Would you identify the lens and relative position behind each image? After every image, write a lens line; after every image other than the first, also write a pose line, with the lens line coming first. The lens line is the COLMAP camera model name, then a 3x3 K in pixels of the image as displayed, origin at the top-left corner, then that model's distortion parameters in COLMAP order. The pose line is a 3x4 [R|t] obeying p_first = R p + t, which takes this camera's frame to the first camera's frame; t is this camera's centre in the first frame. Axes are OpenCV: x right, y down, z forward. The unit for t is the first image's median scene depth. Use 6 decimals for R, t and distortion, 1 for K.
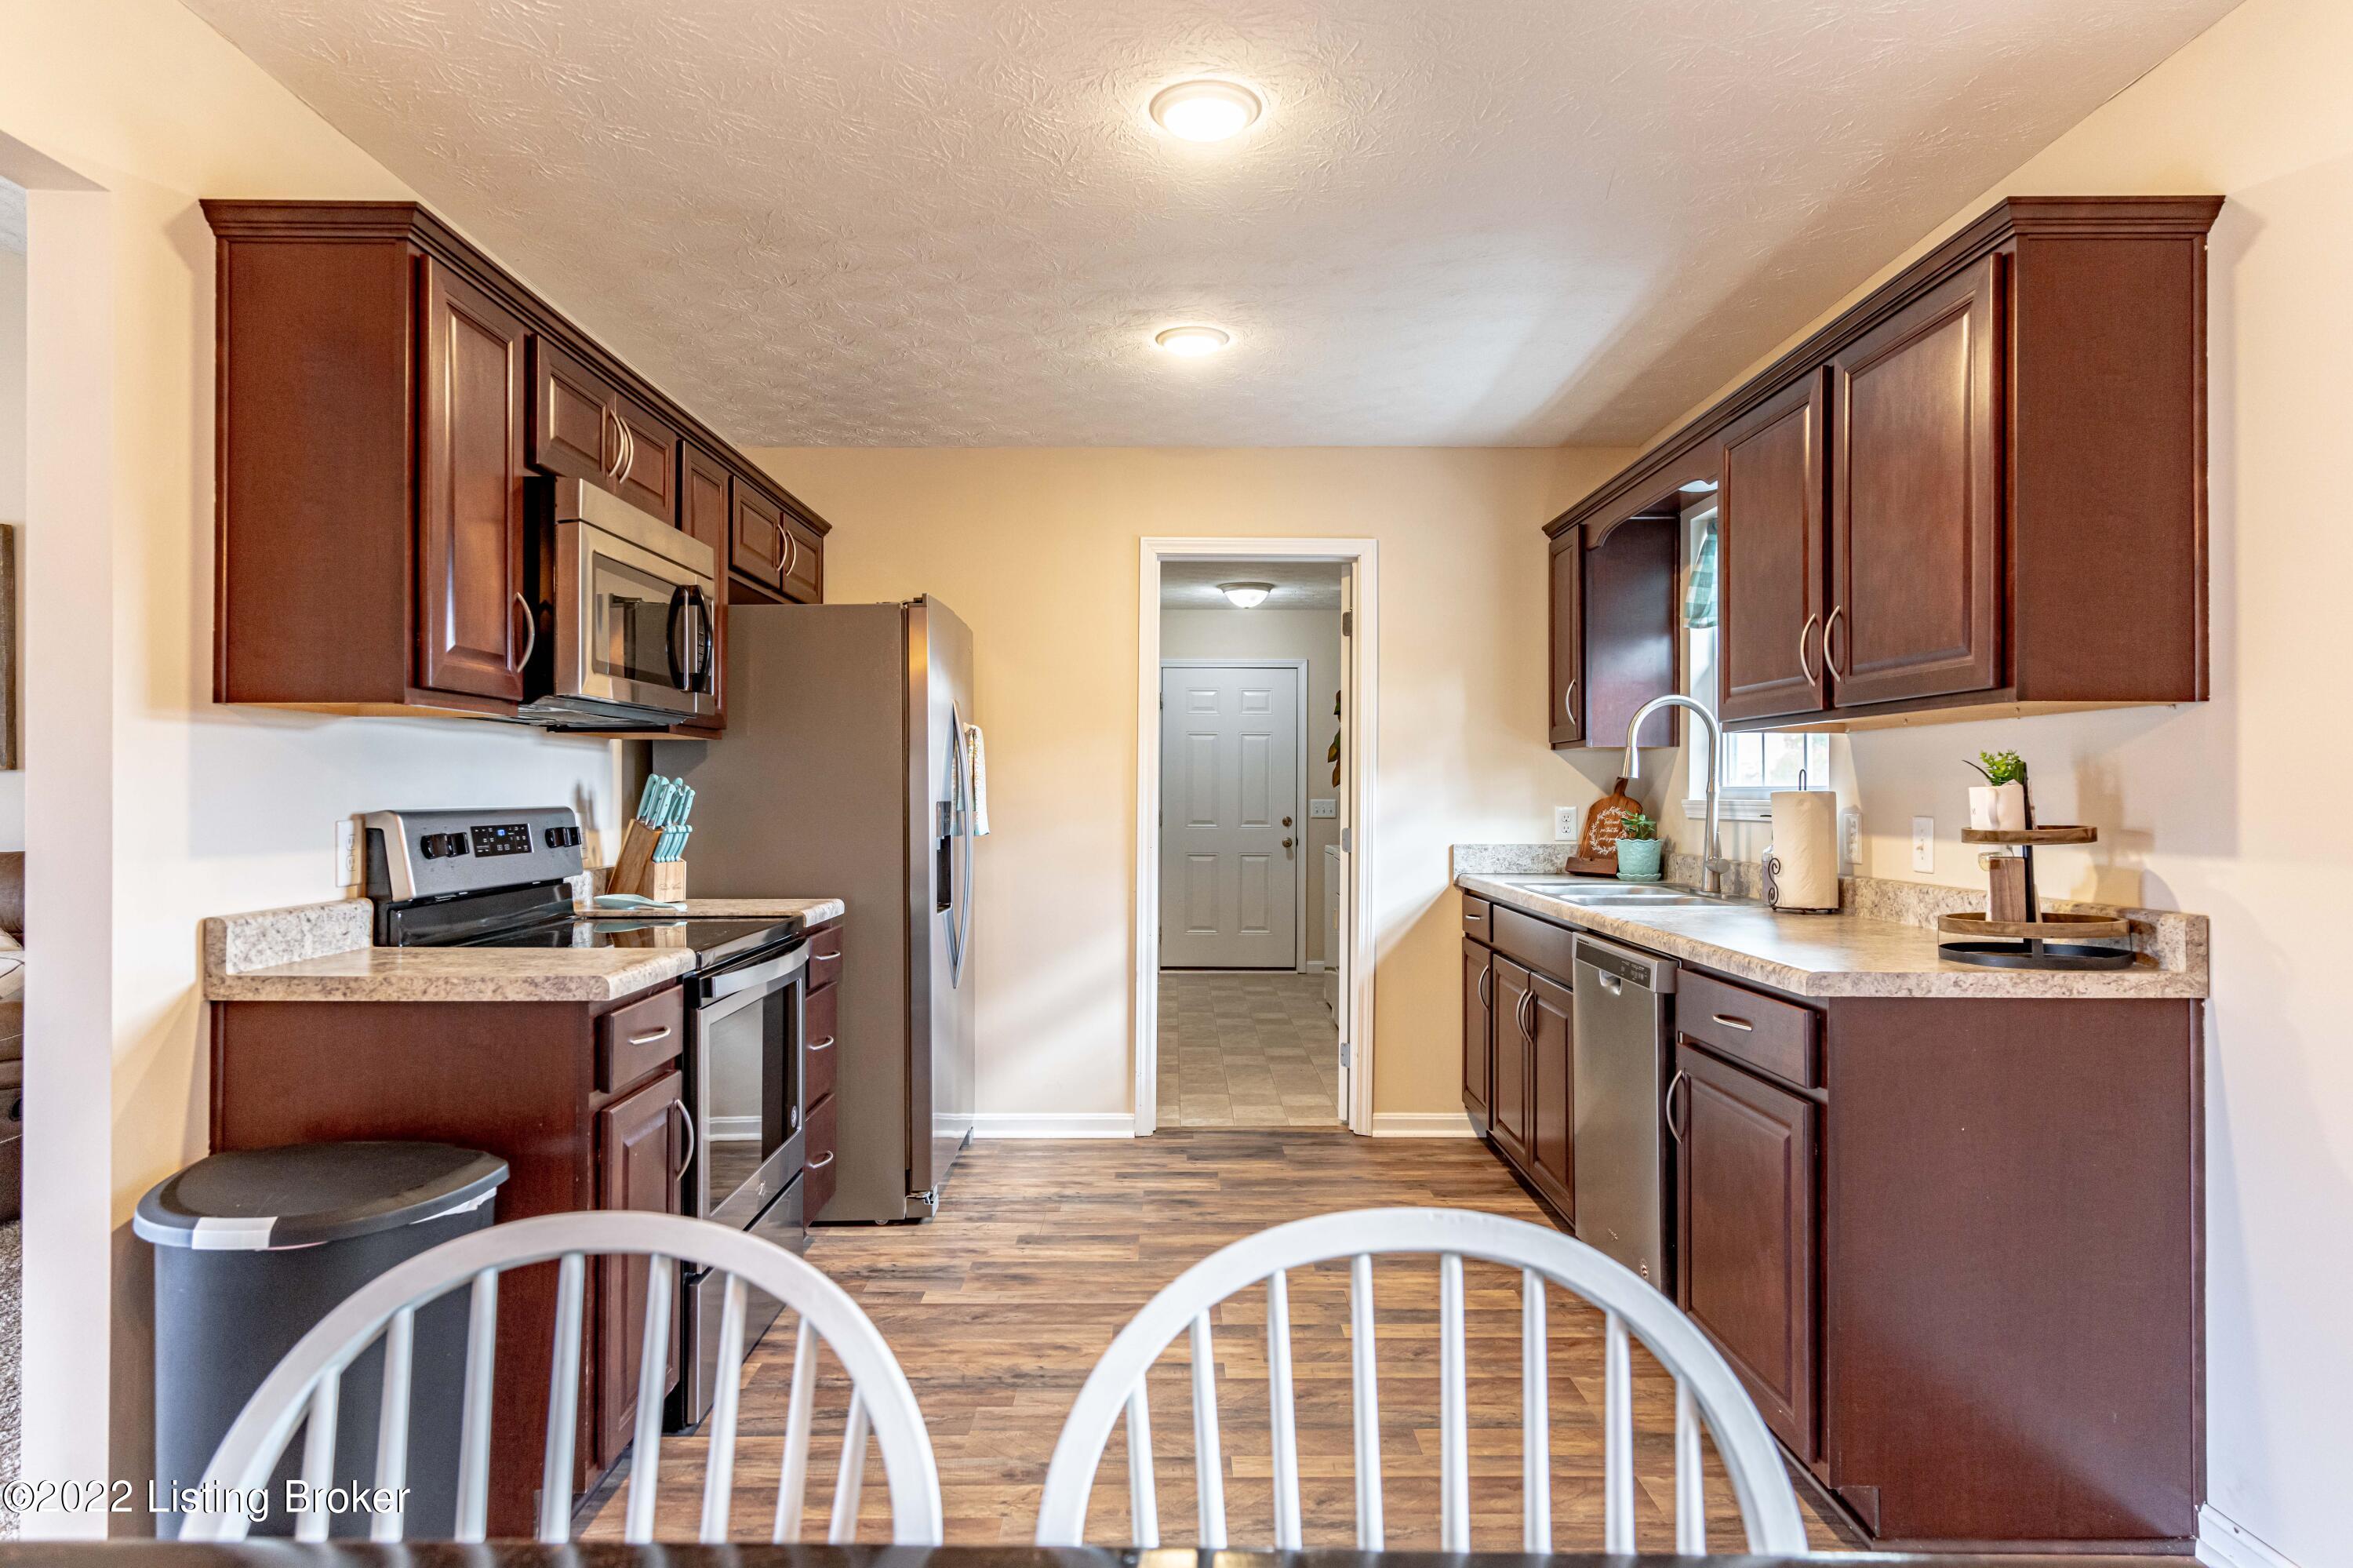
lens RADIAL K [[1369.0, 0, 1170.5], [0, 1369.0, 782.9], [0, 0, 1]] dist [0.004057, 0.002485]
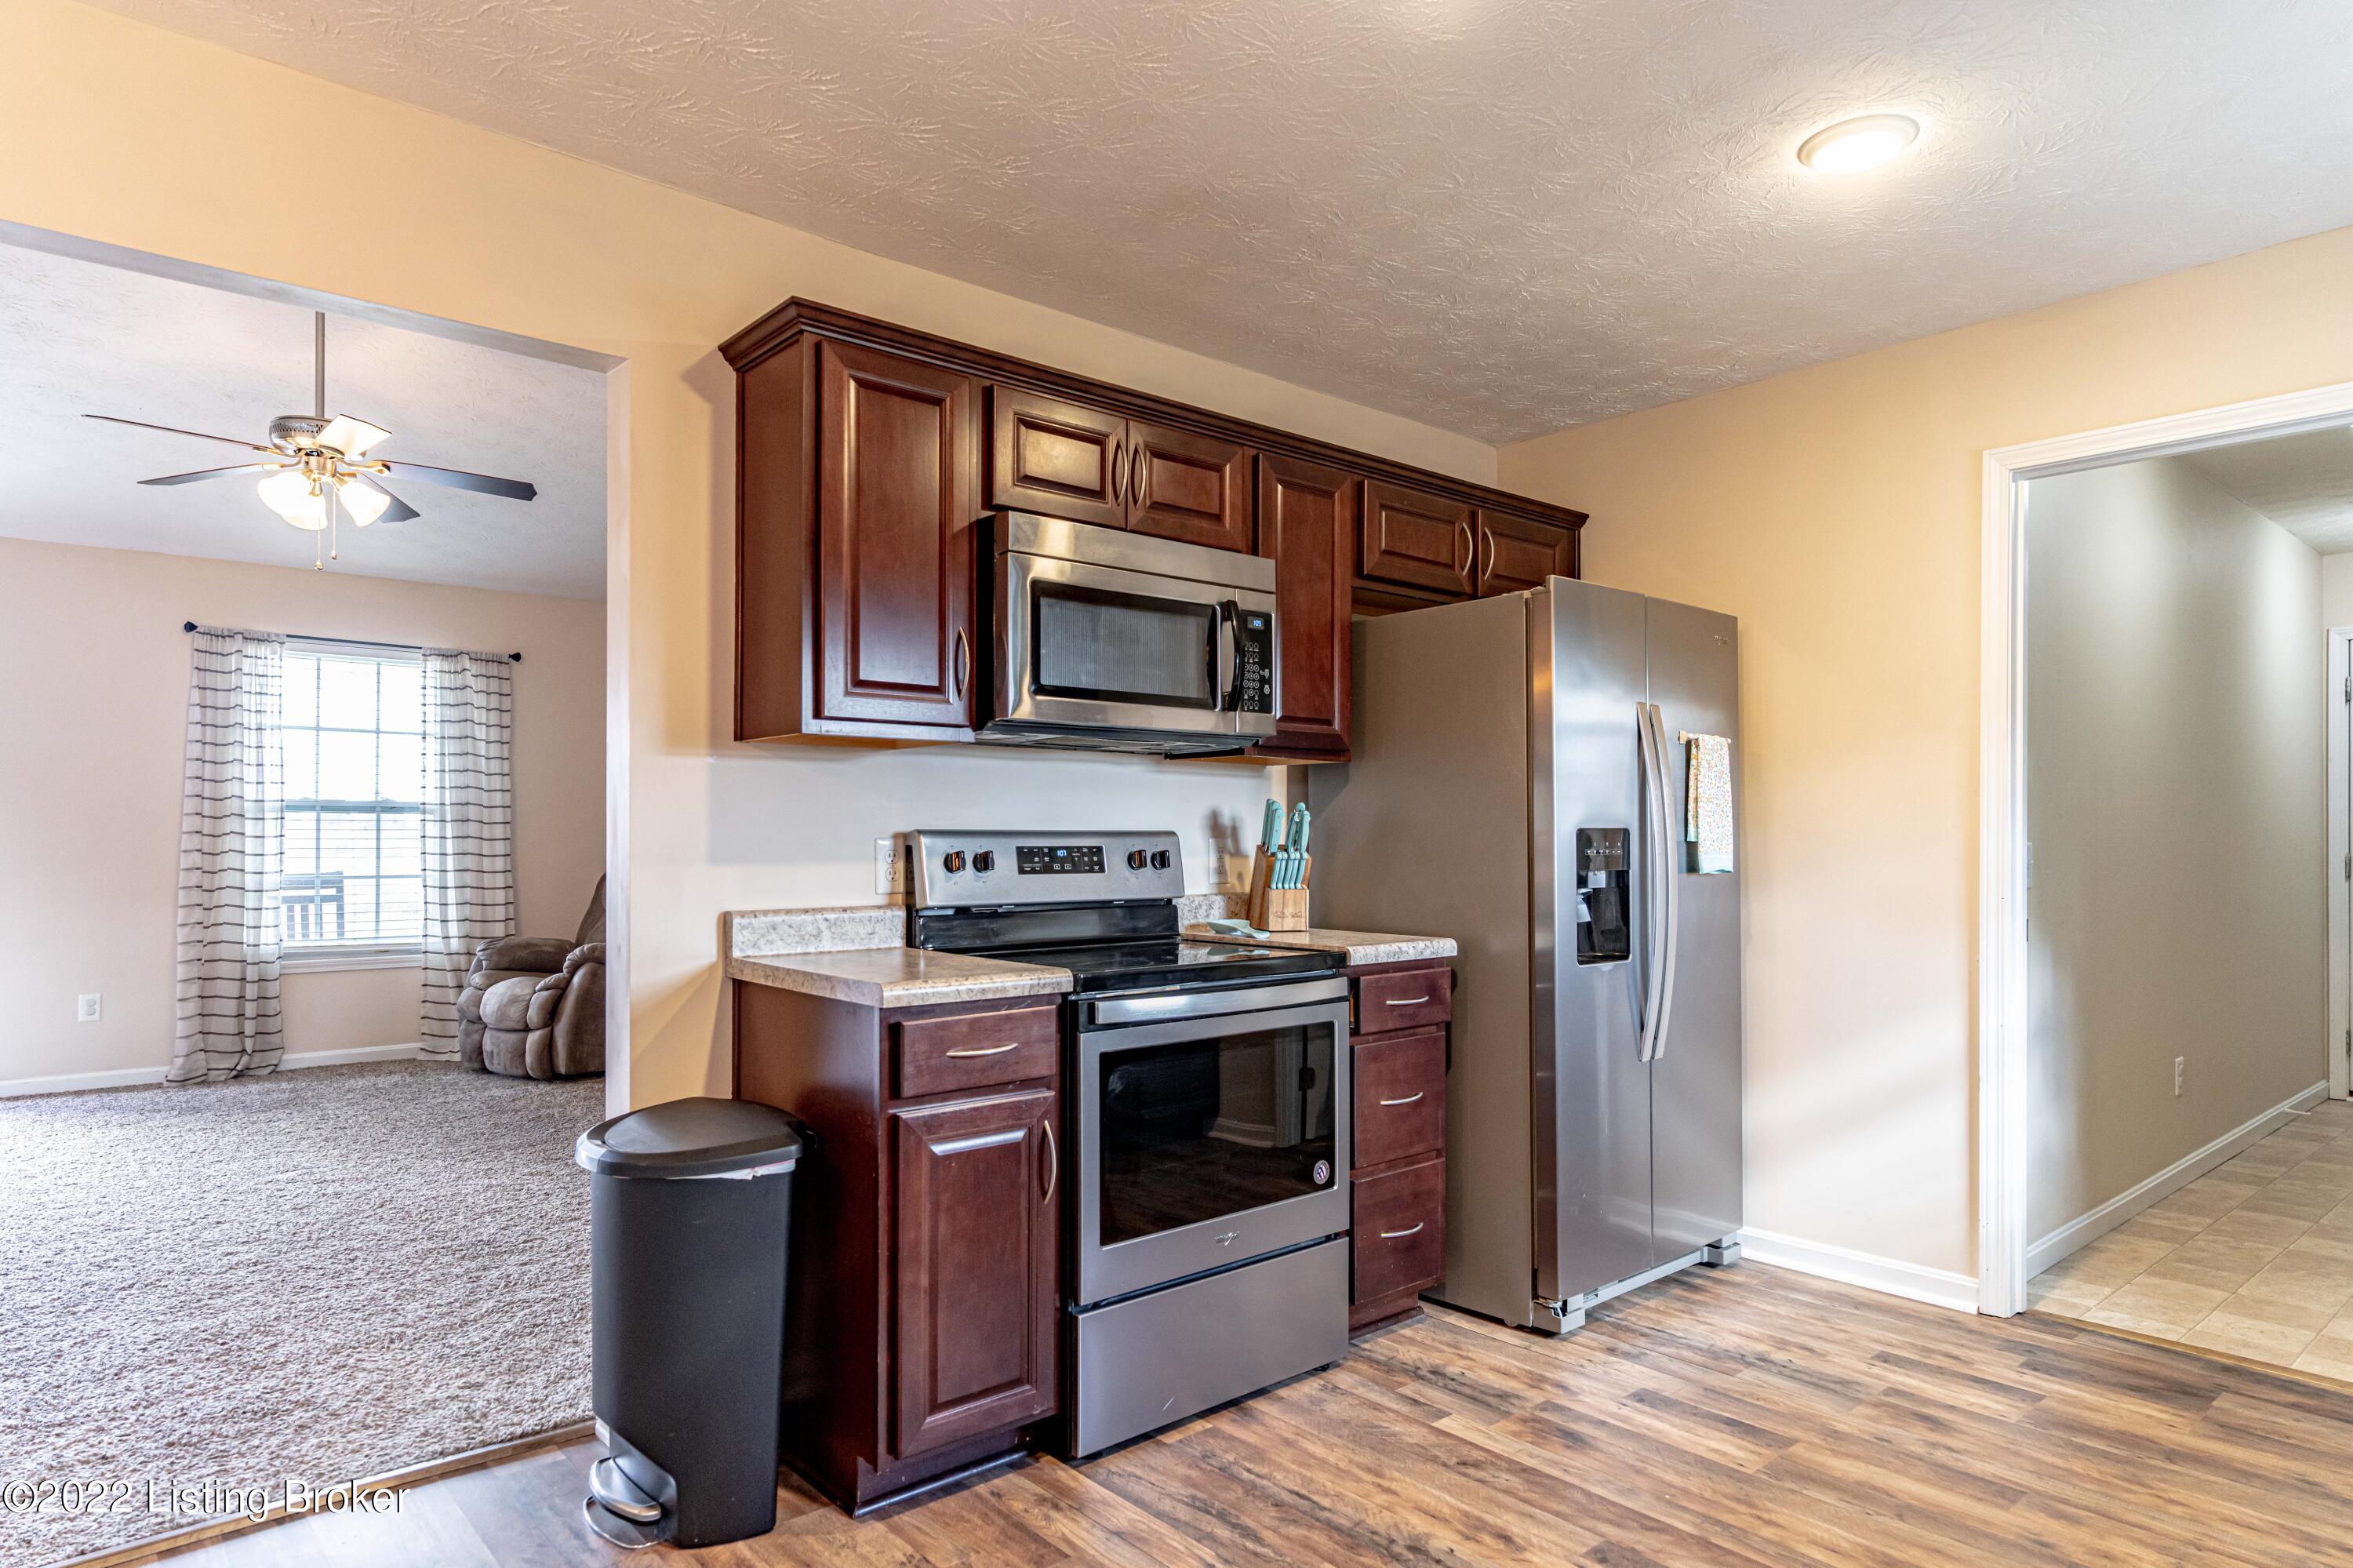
lens RADIAL K [[1369.0, 0, 1140.7], [0, 1369.0, 822.1], [0, 0, 1]] dist [0.004057, 0.002485]
pose [[0.640765, -0.006689, -0.767708, 0.354139], [0.003492, 0.999977, -0.005798, 0.017173], [0.767729, 0.001035, 0.640773, 0.335051]]
